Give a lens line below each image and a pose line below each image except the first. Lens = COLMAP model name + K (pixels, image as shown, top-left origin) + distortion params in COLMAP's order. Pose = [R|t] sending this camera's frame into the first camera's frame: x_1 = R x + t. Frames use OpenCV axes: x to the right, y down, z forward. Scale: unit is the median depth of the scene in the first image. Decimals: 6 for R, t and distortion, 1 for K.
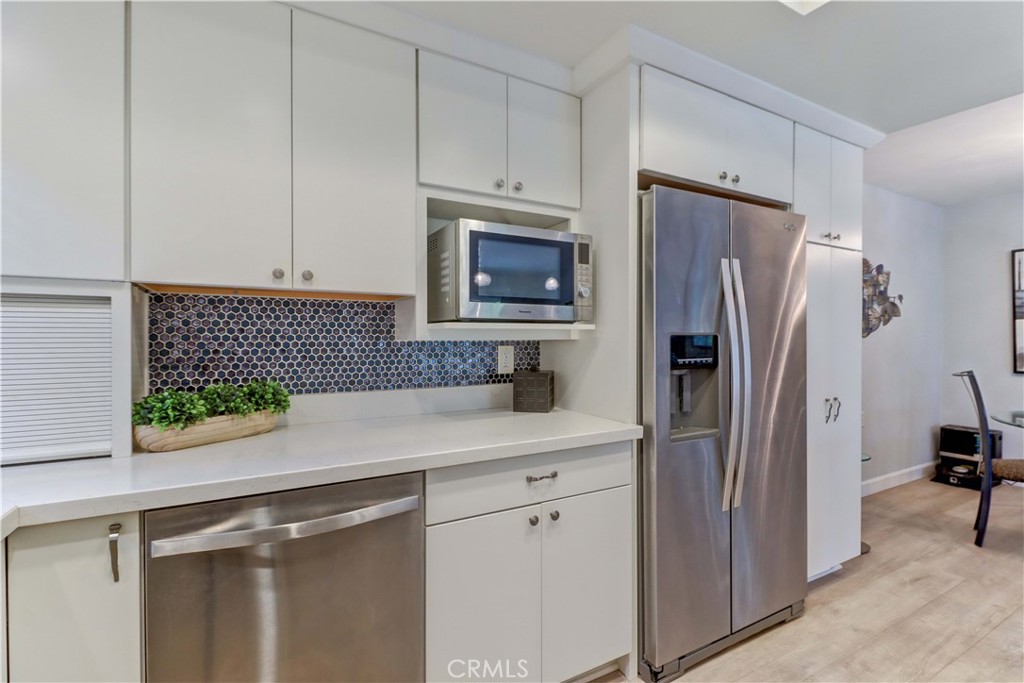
lens RADIAL K [[482.2, 0, 512.0], [0, 482.2, 341.6], [0, 0, 1]] dist [0.011775, -0.005794]
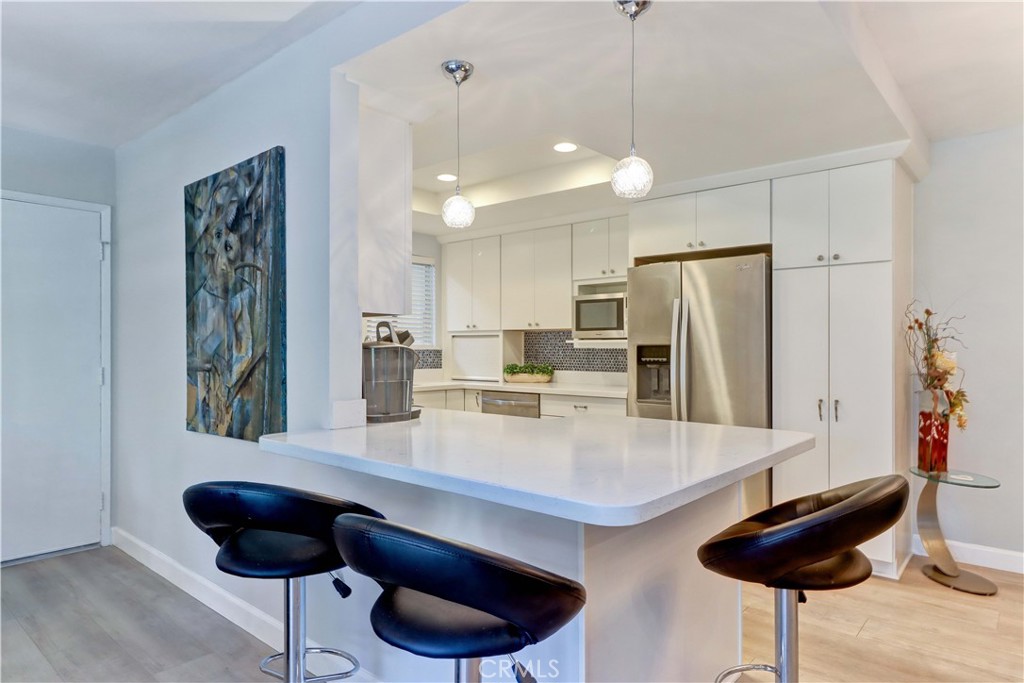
lens RADIAL K [[618.0, 0, 511.3], [0, 618.0, 344.9], [0, 0, 1]] dist [-0.002507, -0.000683]
pose [[0.319232, -0.002736, -0.947673, 2.398094], [-0.006219, 0.999968, -0.004982, -0.000273], [0.947656, 0.007484, 0.319205, -0.223970]]
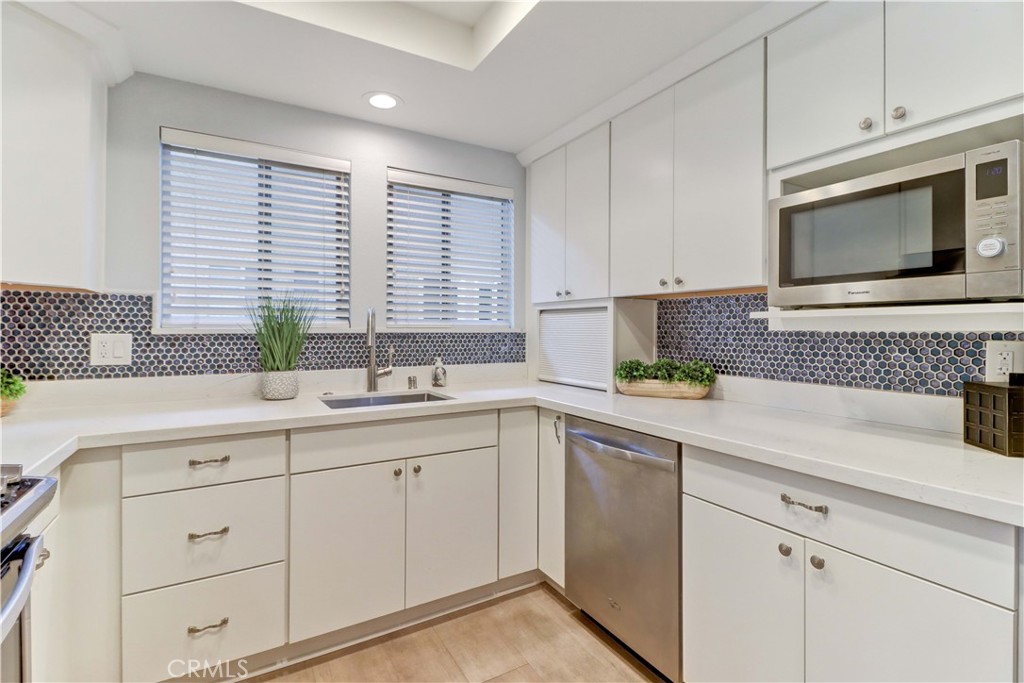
lens RADIAL K [[482.2, 0, 516.9], [0, 482.2, 328.8], [0, 0, 1]] dist [0.011775, -0.005794]
pose [[0.011597, 0.001432, -0.999932, 0.739777], [-0.007478, 0.999971, 0.001346, -0.003551], [0.999905, 0.007461, 0.011607, 0.452520]]
